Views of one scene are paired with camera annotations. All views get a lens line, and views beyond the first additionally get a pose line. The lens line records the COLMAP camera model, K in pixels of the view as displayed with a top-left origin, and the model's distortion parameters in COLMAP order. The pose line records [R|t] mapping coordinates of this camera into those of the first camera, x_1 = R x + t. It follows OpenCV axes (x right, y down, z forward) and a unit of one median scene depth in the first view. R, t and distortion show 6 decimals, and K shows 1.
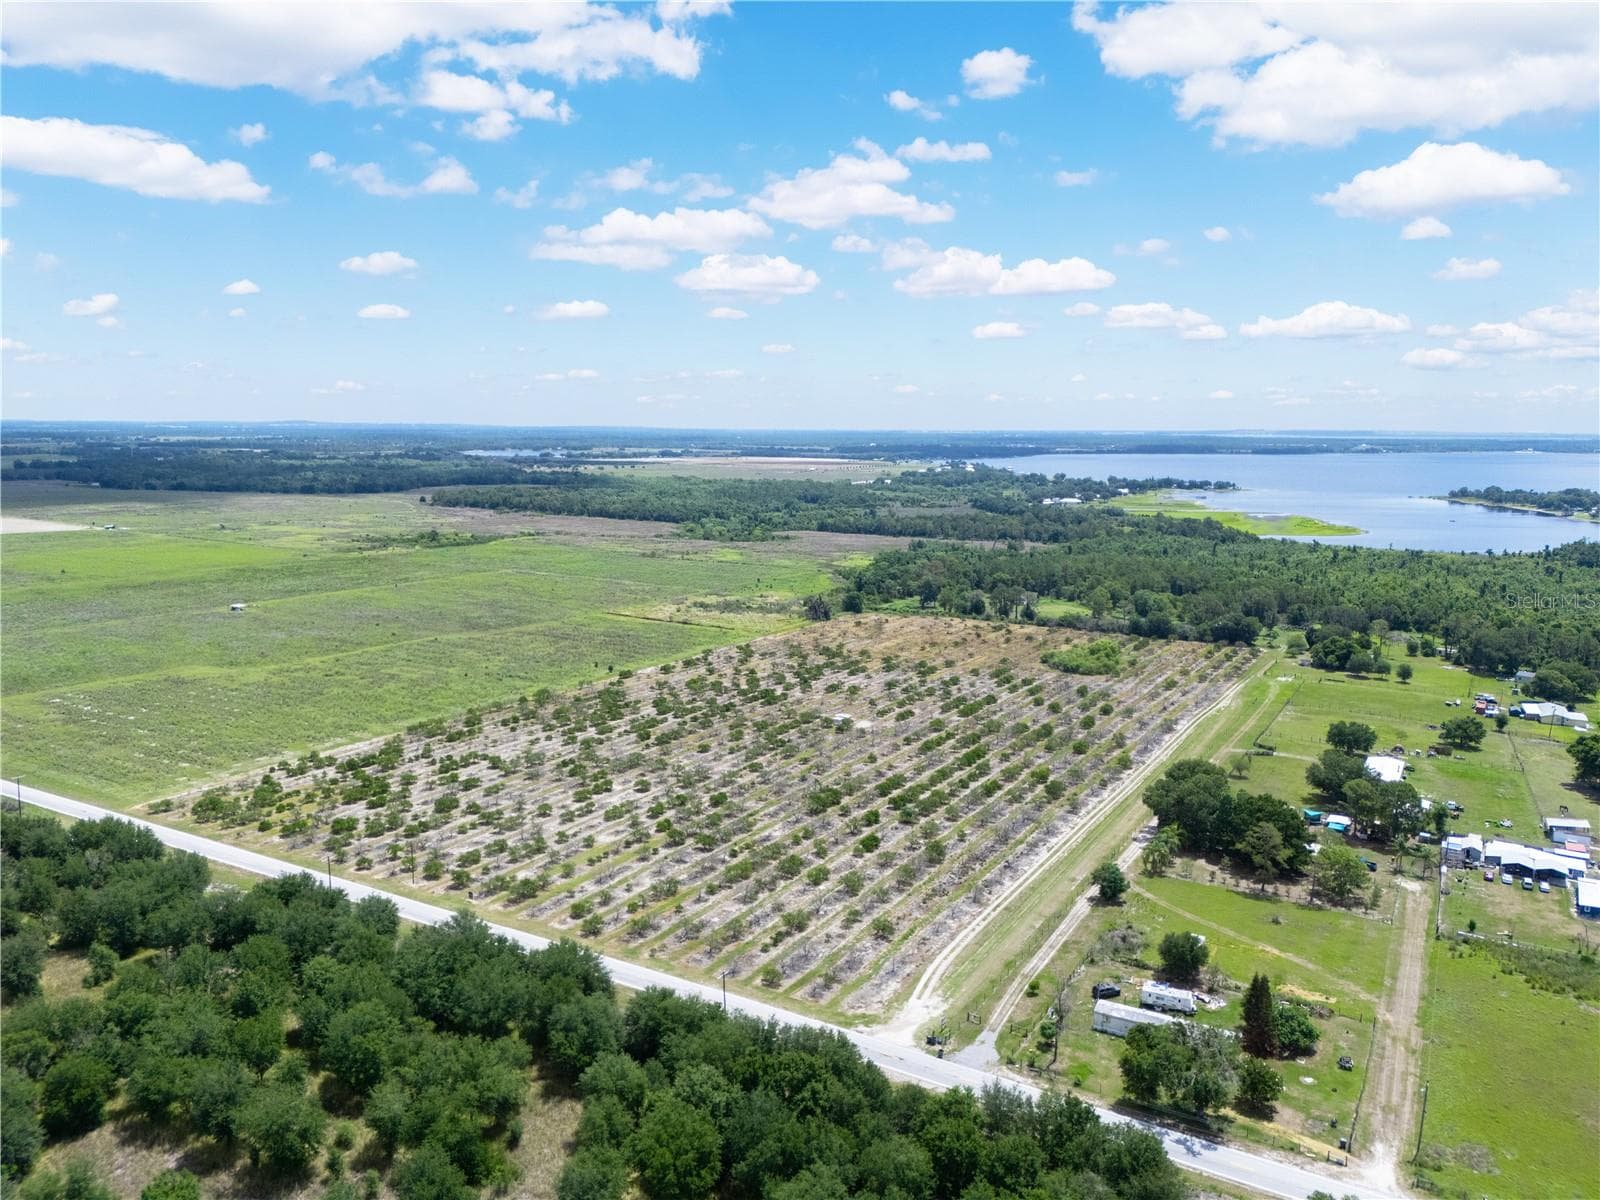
lens RADIAL K [[1175.4, 0, 800.0], [0, 1175.4, 600.0], [0, 0, 1]] dist [0.070939, -0.074097]
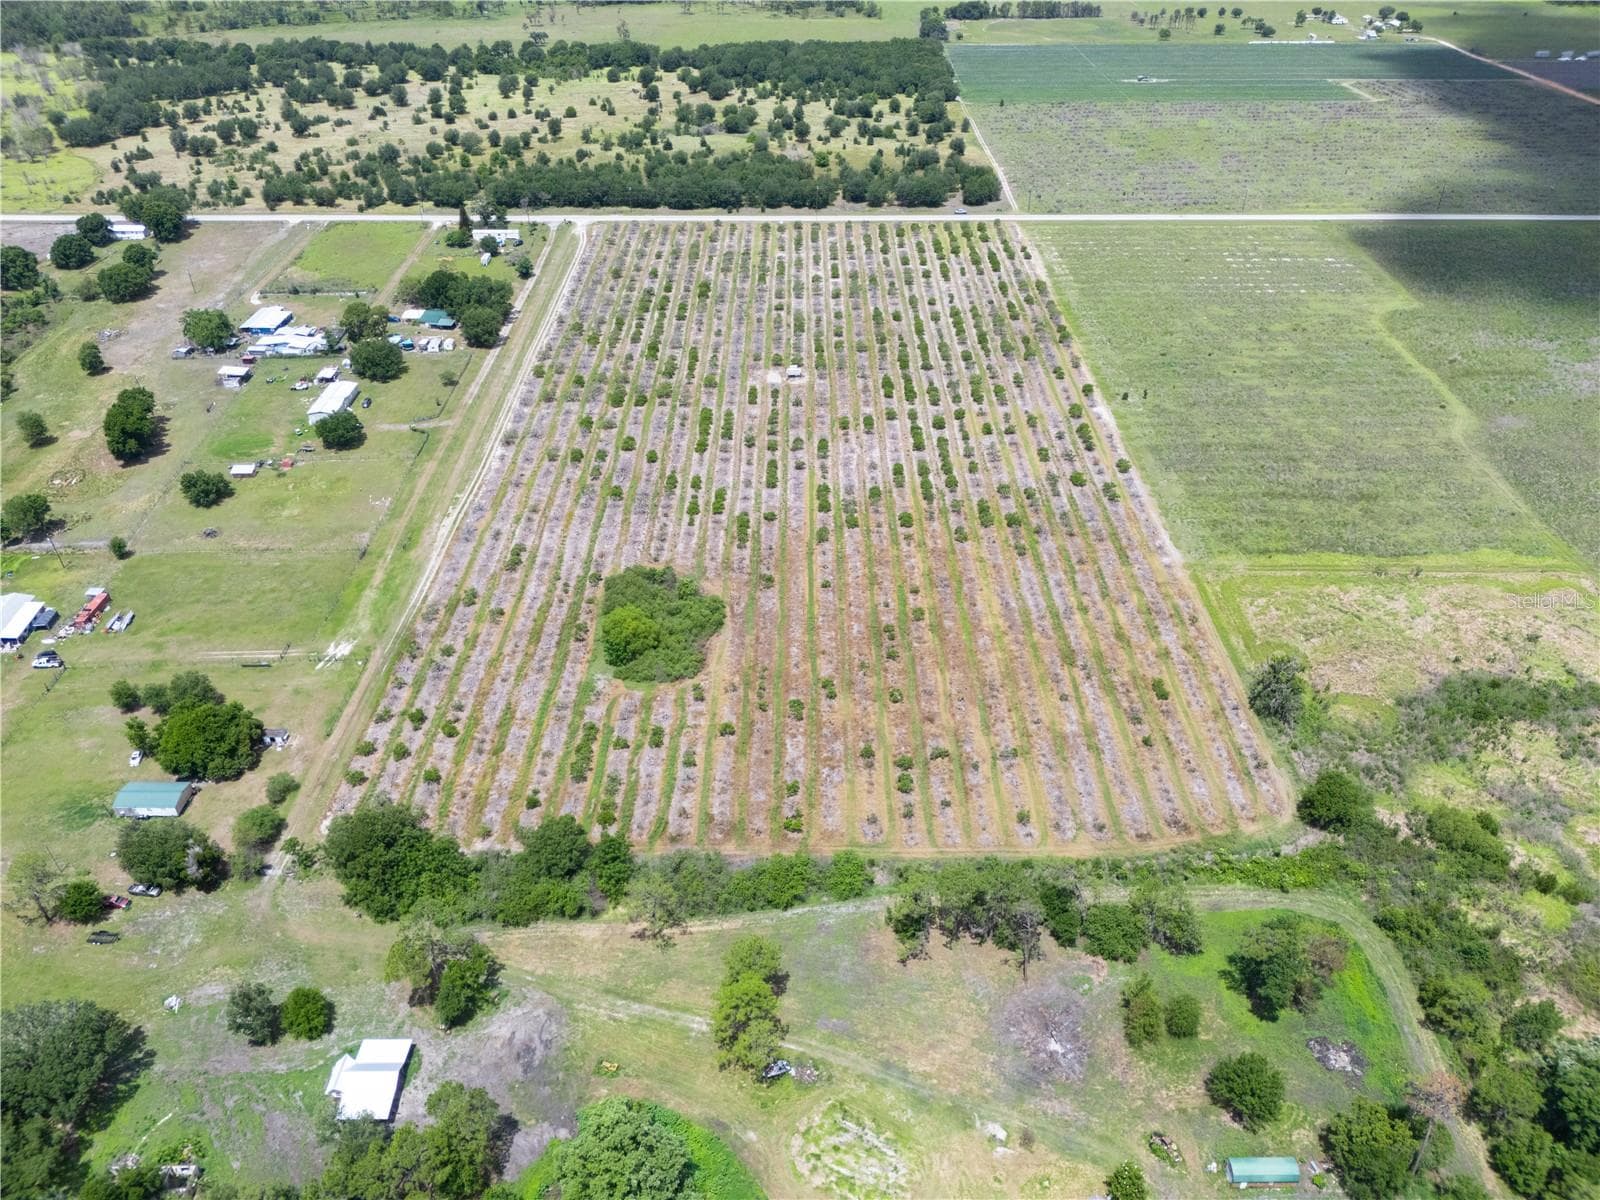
lens RADIAL K [[1175.4, 0, 800.0], [0, 1175.4, 600.0], [0, 0, 1]] dist [0.070939, -0.074097]
pose [[-0.864222, 0.274410, -0.421688, 0.730163], [-0.087555, 0.743339, 0.663160, -0.621301], [0.495434, 0.610039, -0.618383, 2.387973]]
